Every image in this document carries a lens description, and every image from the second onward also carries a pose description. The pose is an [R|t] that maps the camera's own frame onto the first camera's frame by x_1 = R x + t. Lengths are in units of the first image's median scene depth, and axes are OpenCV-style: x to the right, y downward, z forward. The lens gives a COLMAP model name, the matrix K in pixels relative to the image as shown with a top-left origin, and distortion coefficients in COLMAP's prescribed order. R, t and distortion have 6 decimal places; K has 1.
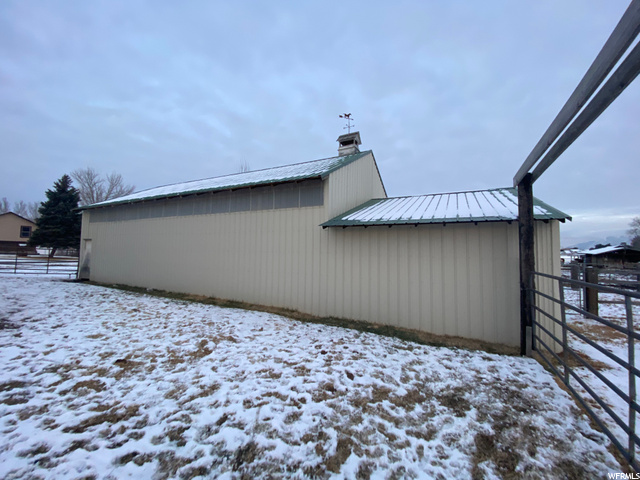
lens RADIAL K [[261.9, 0, 320.0], [0, 261.9, 240.0], [0, 0, 1]] dist [0.012496, -0.020039]
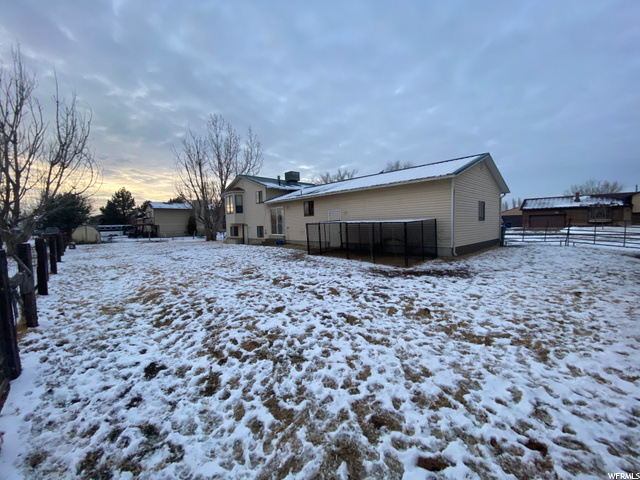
lens RADIAL K [[254.8, 0, 320.0], [0, 254.8, 240.0], [0, 0, 1]] dist [0.014477, -0.019118]
pose [[-0.317781, 0.047515, -0.946973, 0.673007], [0.058730, 0.997812, 0.030358, 0.049347], [0.946344, -0.045969, -0.319876, 1.027393]]
